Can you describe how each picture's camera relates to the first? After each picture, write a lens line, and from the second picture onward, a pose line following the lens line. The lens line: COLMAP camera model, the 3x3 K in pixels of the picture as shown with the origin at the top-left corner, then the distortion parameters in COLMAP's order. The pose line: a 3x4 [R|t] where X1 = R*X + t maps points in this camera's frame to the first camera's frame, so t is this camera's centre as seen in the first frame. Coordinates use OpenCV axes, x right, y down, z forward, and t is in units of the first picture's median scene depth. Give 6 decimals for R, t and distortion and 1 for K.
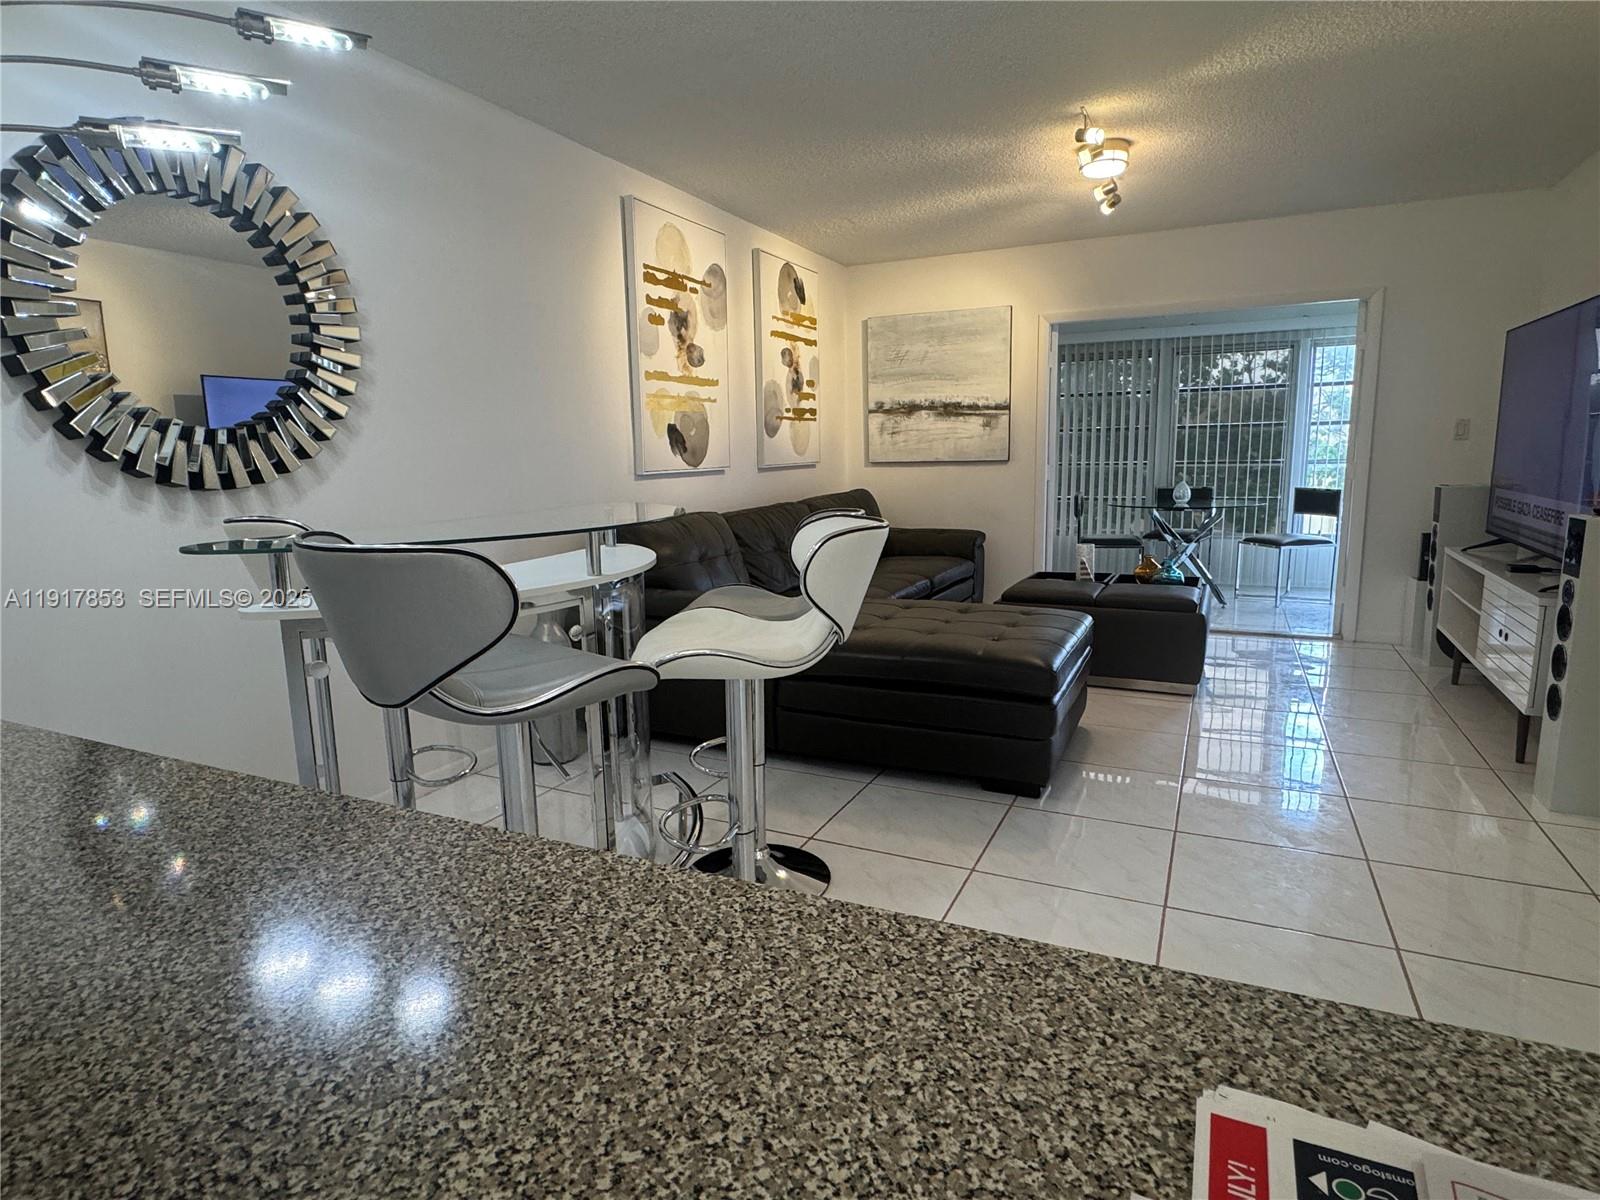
lens RADIAL K [[885.9, 0, 788.0], [0, 885.9, 598.0], [0, 0, 1]] dist [-0.003349, 0.000566]
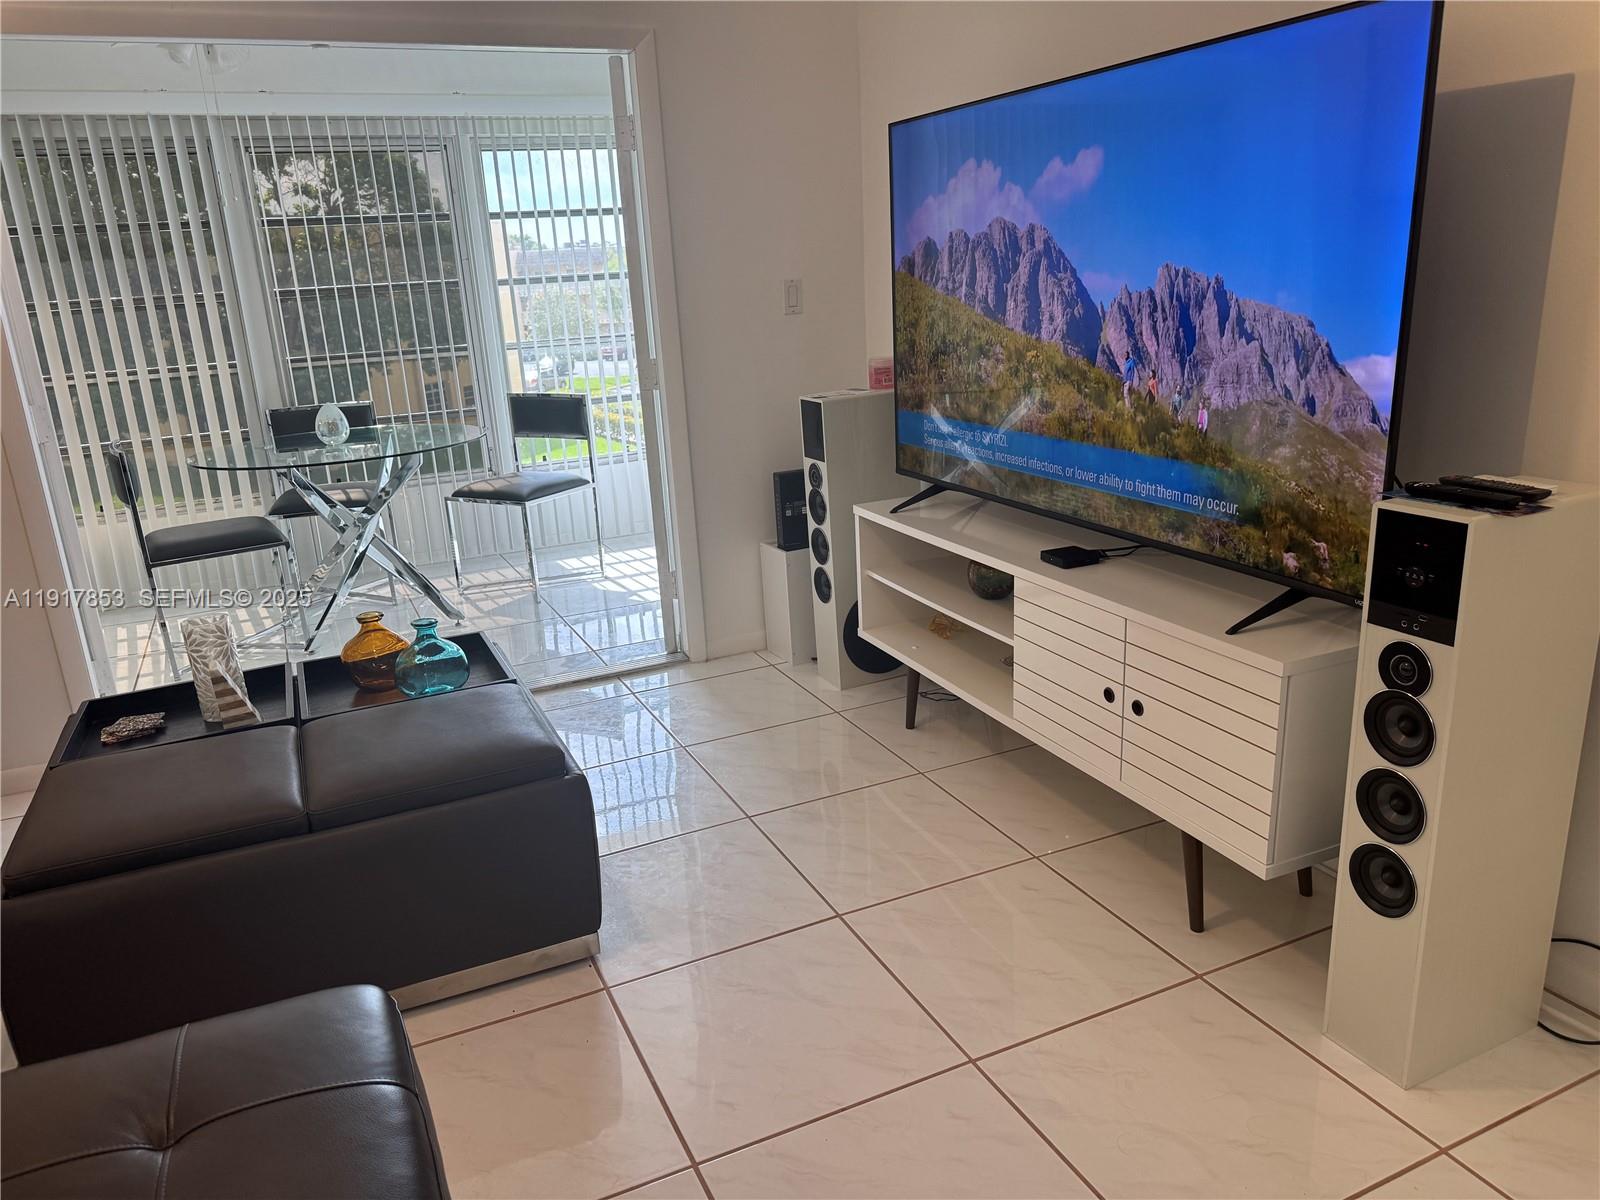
lens RADIAL K [[1120.1, 0, 800.0], [0, 1120.1, 600.0], [0, 0, 1]] dist [0.101814, -0.138980]
pose [[0.630458, -0.229580, 0.741496, 0.117422], [0.163995, 0.973093, 0.161850, -0.097546], [-0.758702, 0.019562, 0.651144, 0.426730]]
